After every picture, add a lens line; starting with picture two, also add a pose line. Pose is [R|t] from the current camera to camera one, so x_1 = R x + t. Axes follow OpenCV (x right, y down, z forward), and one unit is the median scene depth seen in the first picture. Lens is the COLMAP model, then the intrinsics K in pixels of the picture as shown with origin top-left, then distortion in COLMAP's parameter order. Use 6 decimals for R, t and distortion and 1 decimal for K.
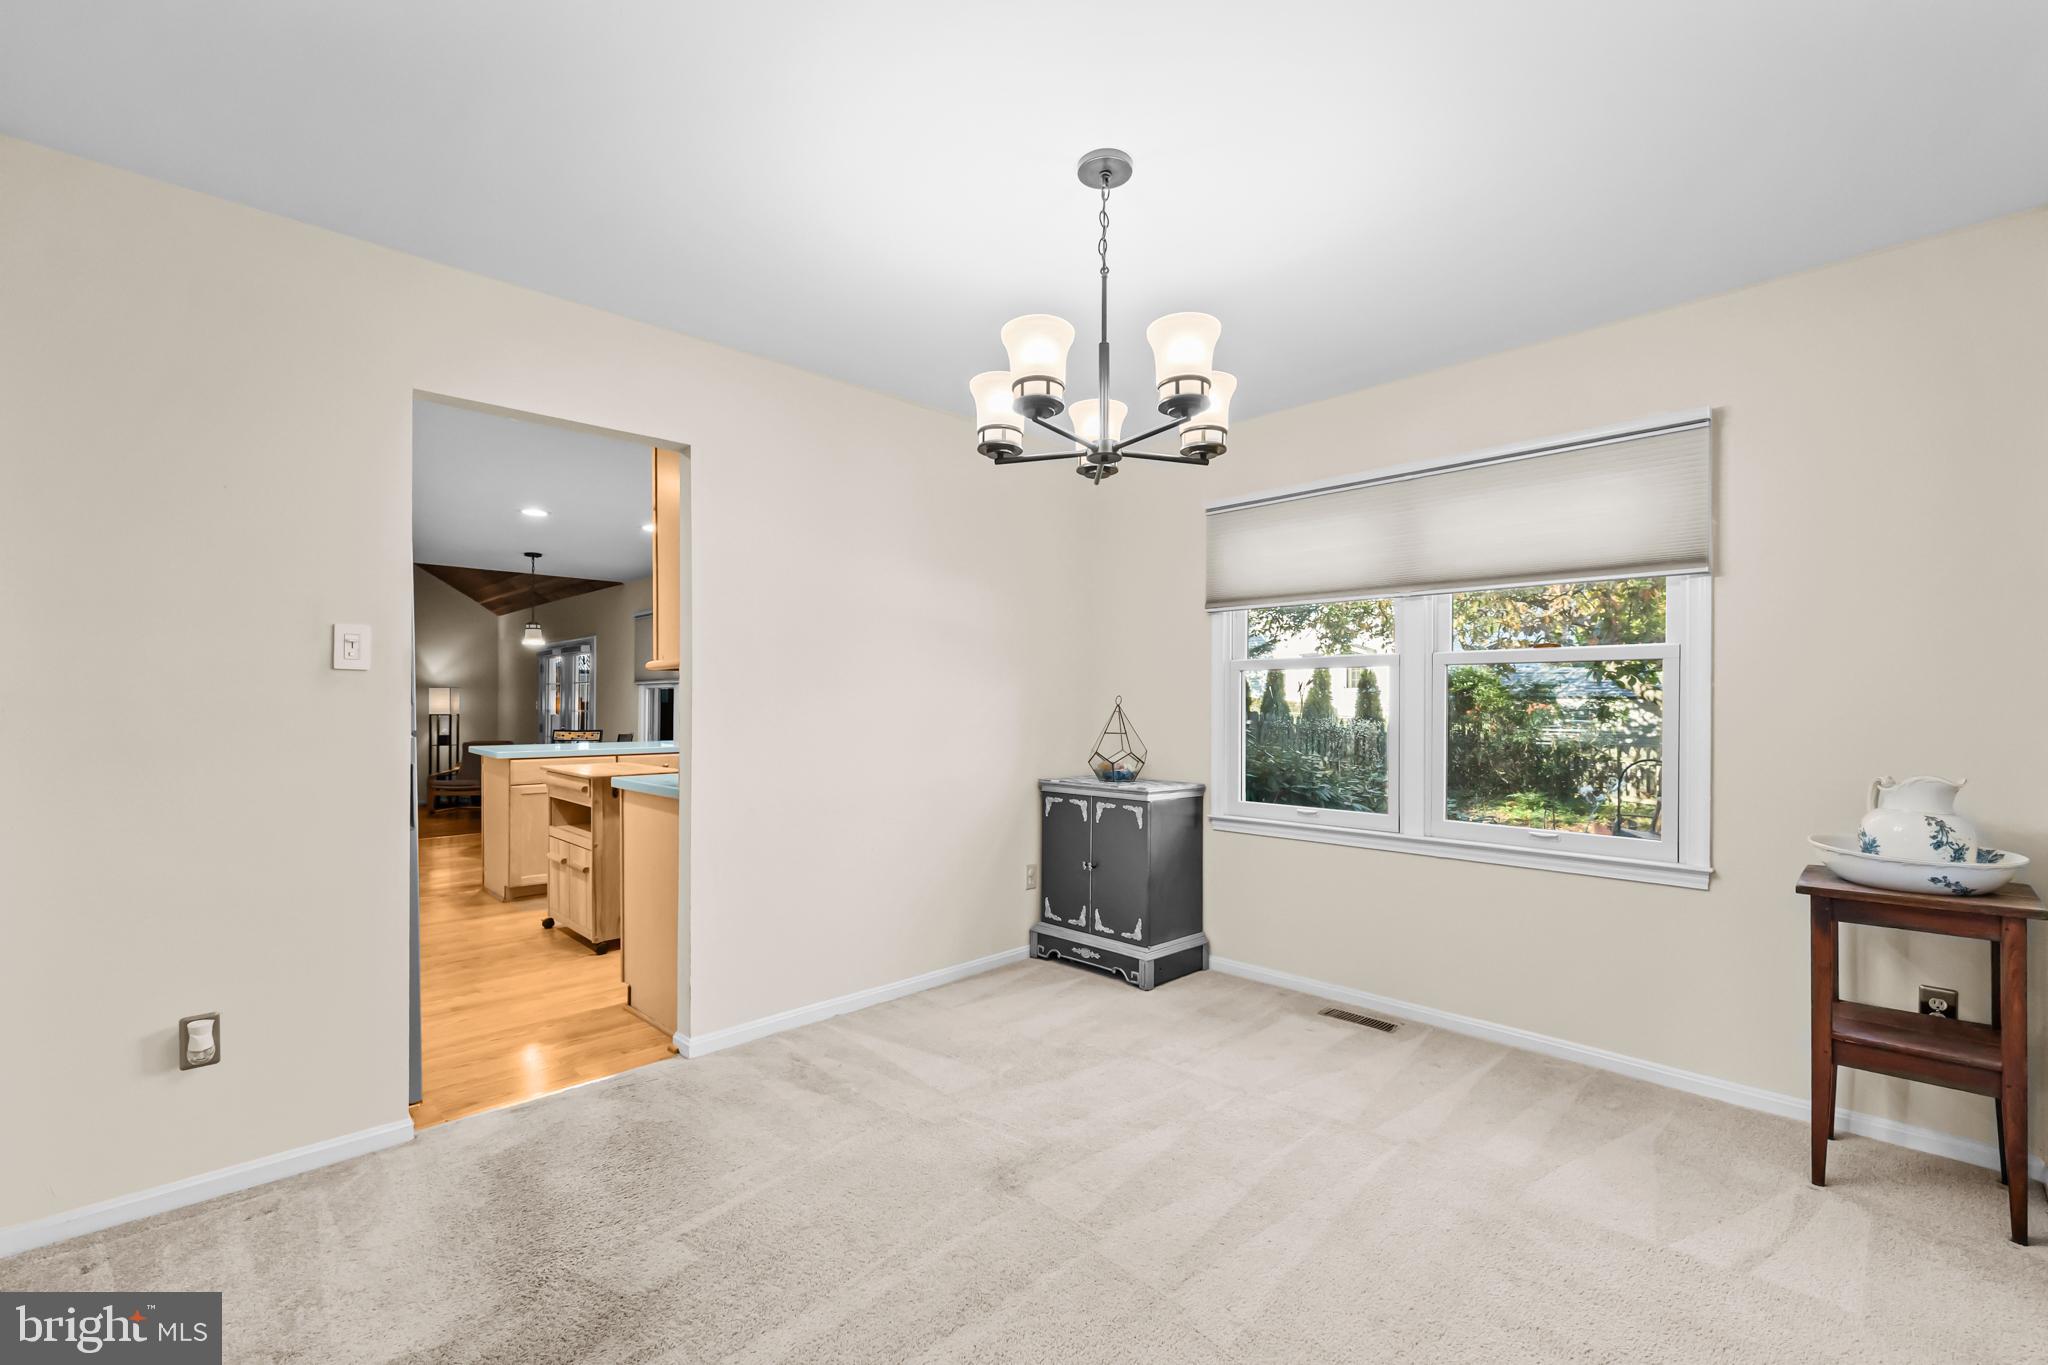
lens RADIAL K [[874.1, 0, 1010.8], [0, 874.1, 697.6], [0, 0, 1]] dist [0.000803, 0.000082]
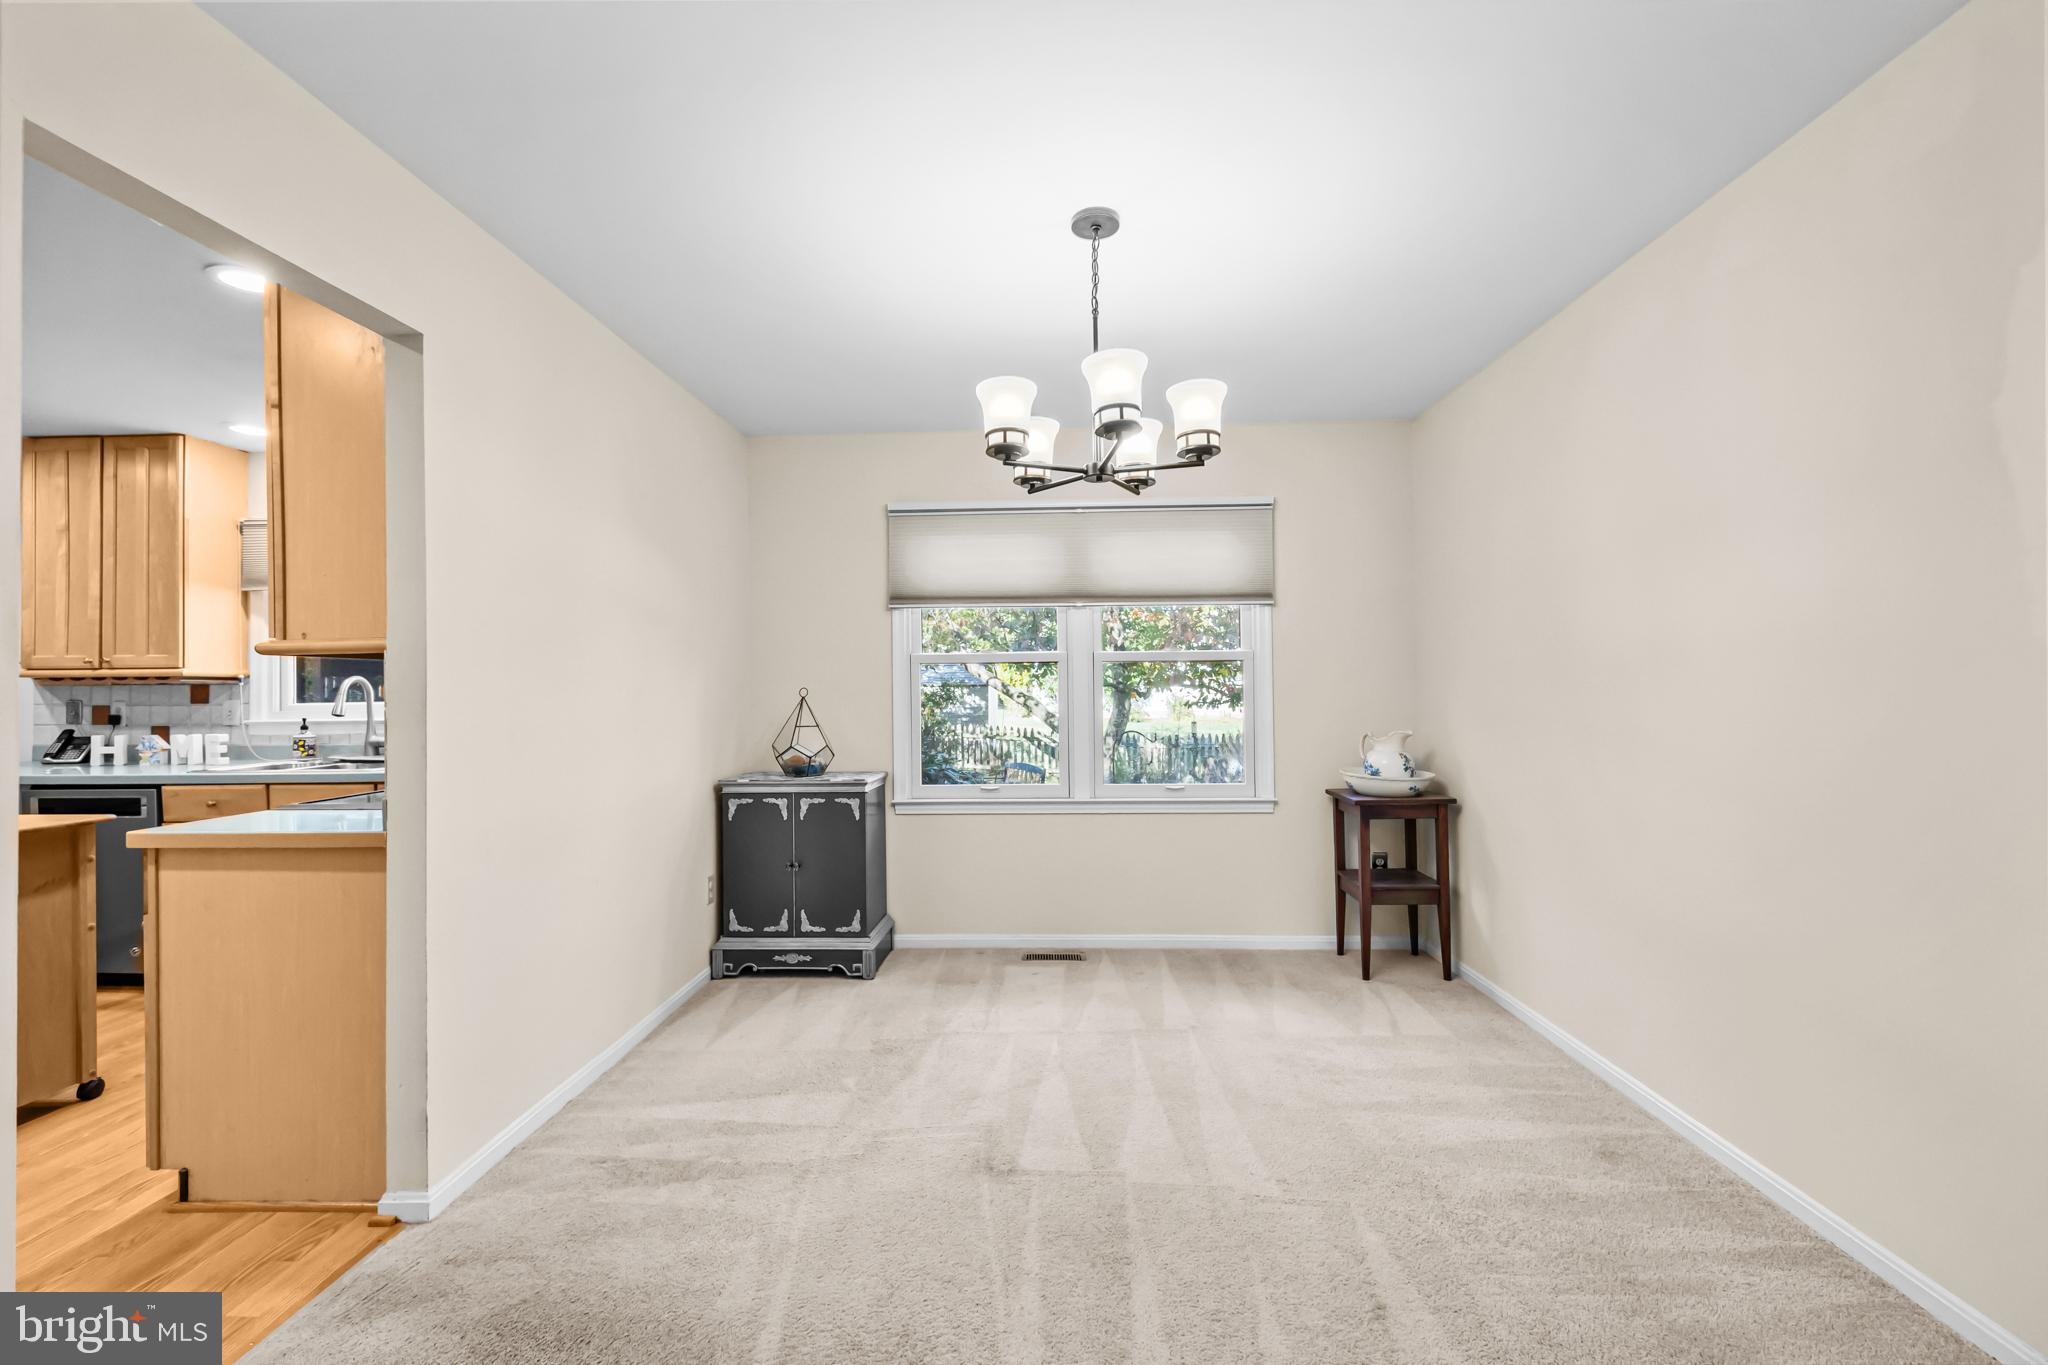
lens RADIAL K [[866.9, 0, 1022.4], [0, 866.9, 678.4], [0, 0, 1]] dist [0.000251, 0.000182]
pose [[0.728631, -0.000663, 0.684906, -0.396611], [0.007631, 0.999945, -0.007150, -0.004167], [-0.684864, 0.010437, 0.728596, 0.143381]]
